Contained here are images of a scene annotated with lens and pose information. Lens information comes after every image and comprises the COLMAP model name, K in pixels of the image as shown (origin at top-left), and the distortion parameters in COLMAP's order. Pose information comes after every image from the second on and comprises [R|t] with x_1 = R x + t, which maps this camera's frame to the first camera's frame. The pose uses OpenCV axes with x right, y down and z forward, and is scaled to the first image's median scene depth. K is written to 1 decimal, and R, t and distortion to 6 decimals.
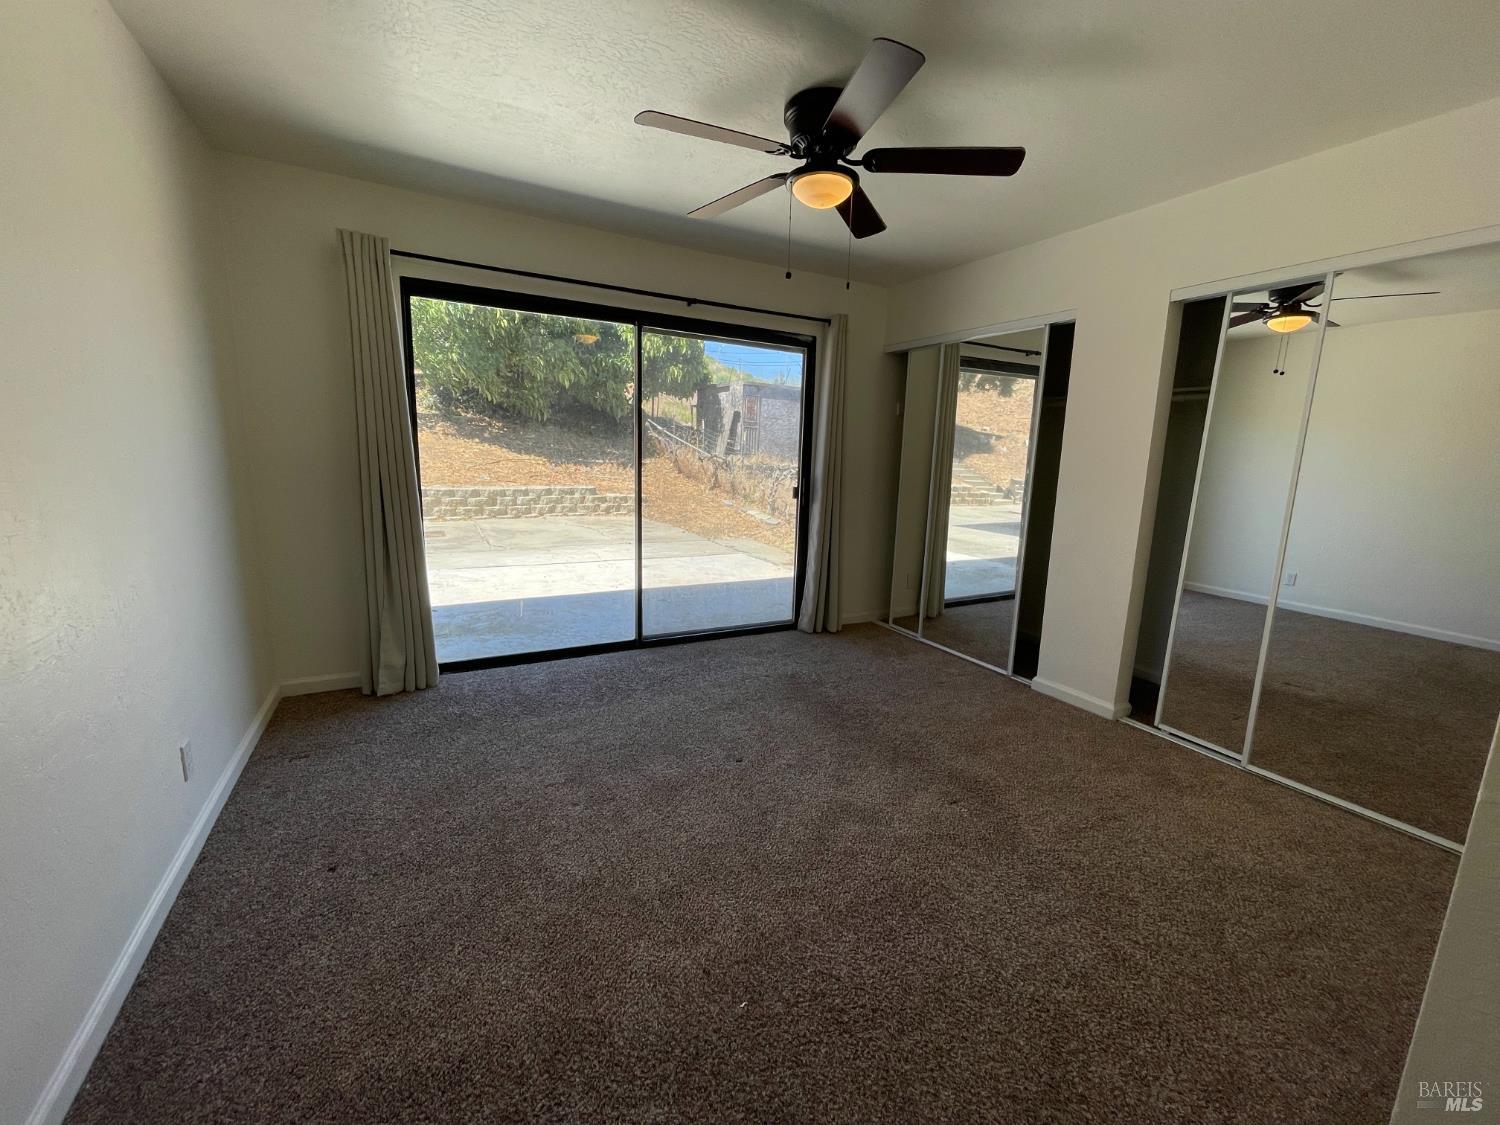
lens RADIAL K [[608.3, 0, 754.5], [0, 608.3, 562.4], [0, 0, 1]] dist [-0.004083, 0.000673]
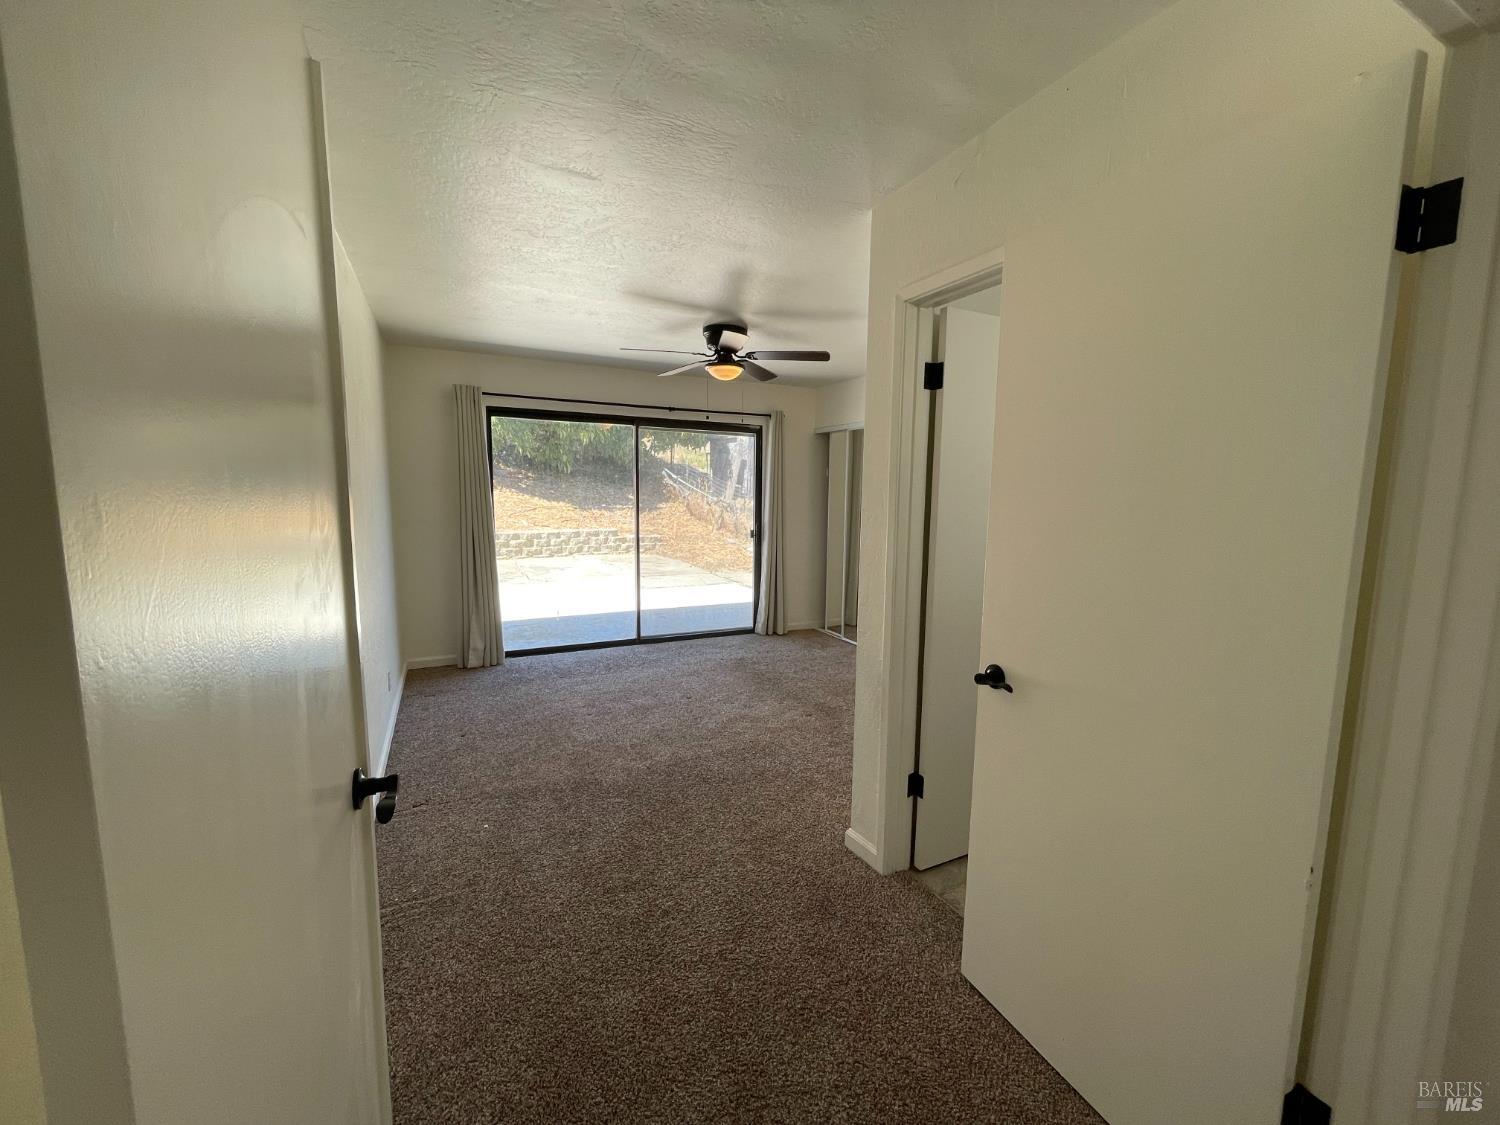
lens RADIAL K [[608.3, 0, 754.5], [0, 608.3, 562.4], [0, 0, 1]] dist [-0.004083, 0.000673]
pose [[0.998988, -0.014169, -0.042695, 0.128000], [0.011503, 0.998007, -0.062053, 0.036035], [0.043489, 0.061500, 0.997159, -0.369910]]
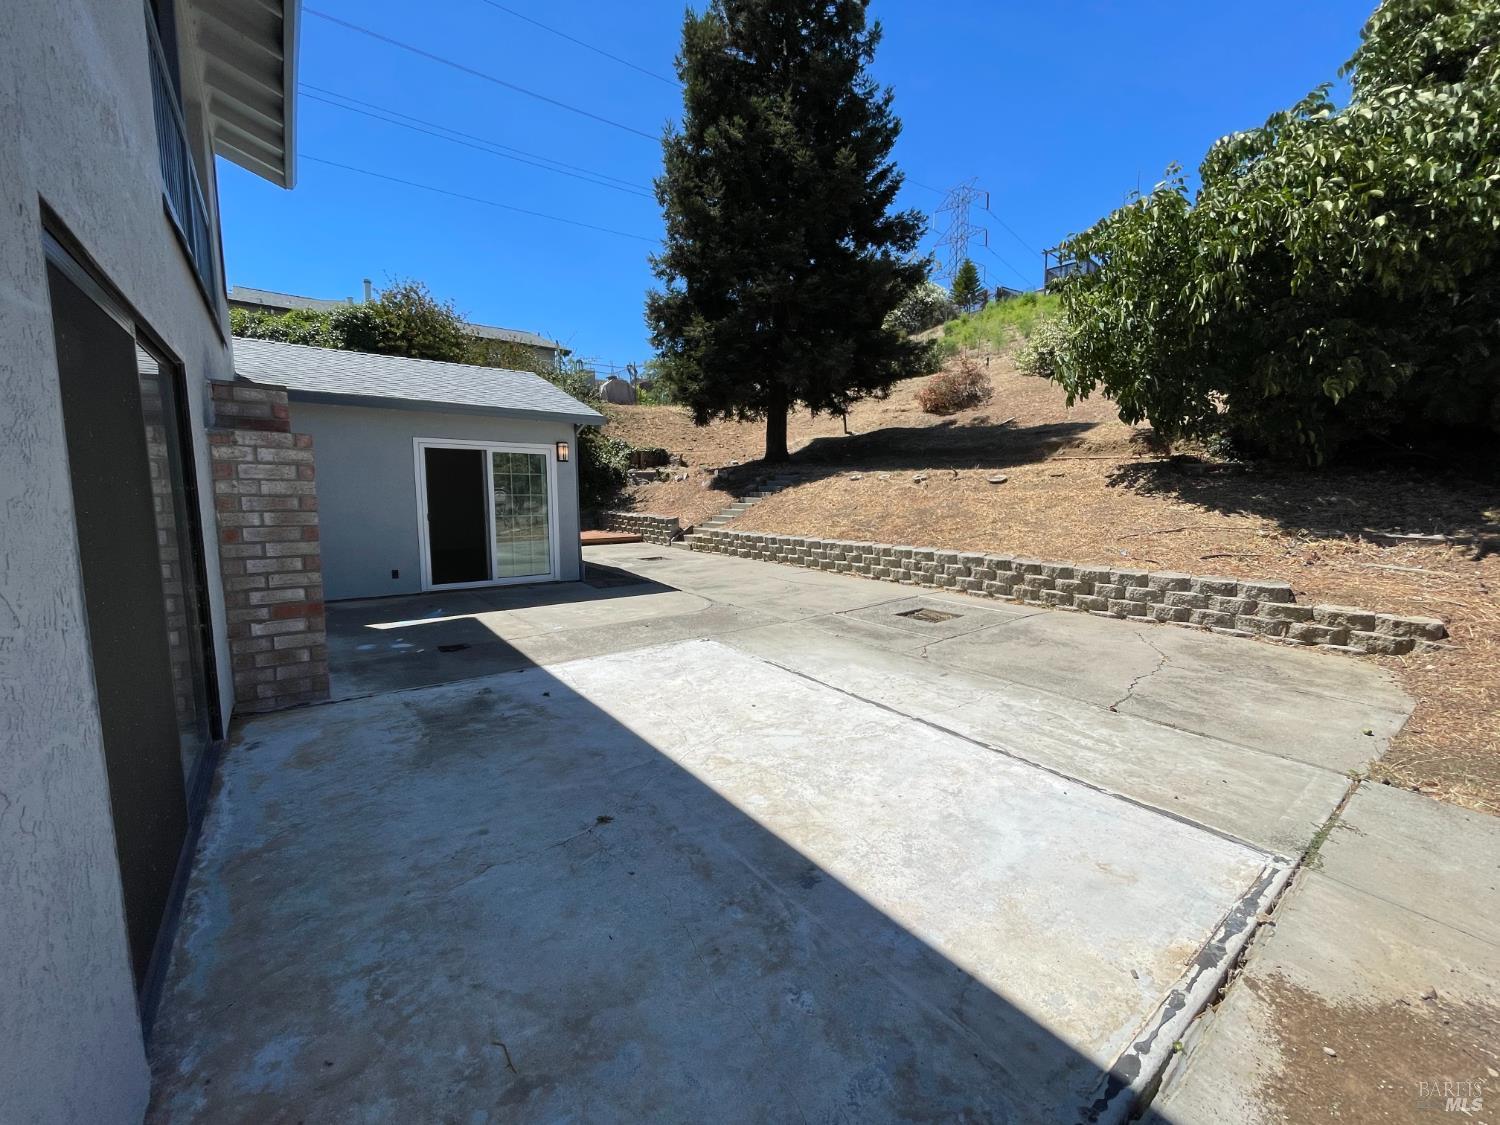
lens RADIAL K [[608.3, 0, 754.5], [0, 608.3, 562.4], [0, 0, 1]] dist [-0.004083, 0.000673]
pose [[0.155746, 0.091675, -0.983534, 0.428081], [-0.180530, 0.981556, 0.062903, -0.250776], [0.971160, 0.167761, 0.169424, 1.253249]]
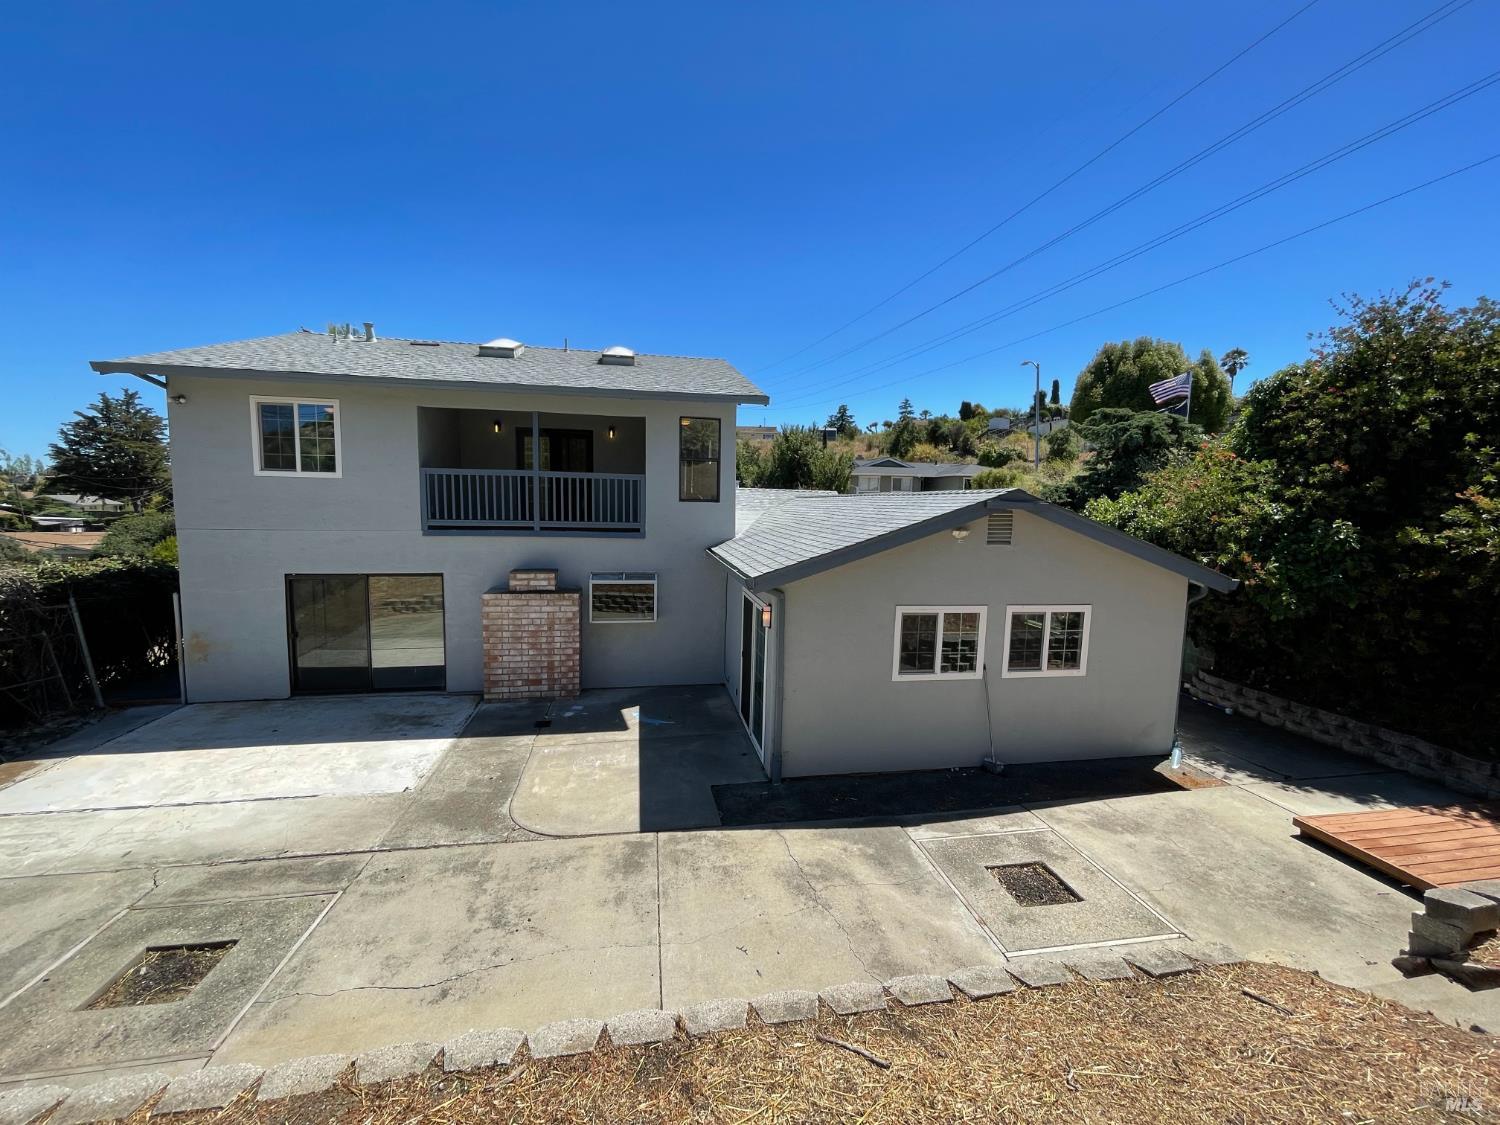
lens RADIAL K [[608.3, 0, 754.5], [0, 608.3, 562.4], [0, 0, 1]] dist [-0.004083, 0.000673]
pose [[-0.950065, -0.079906, 0.301647, -2.245857], [0.004876, 0.962739, 0.270387, -0.981436], [-0.312013, 0.258356, -0.914276, 2.437522]]
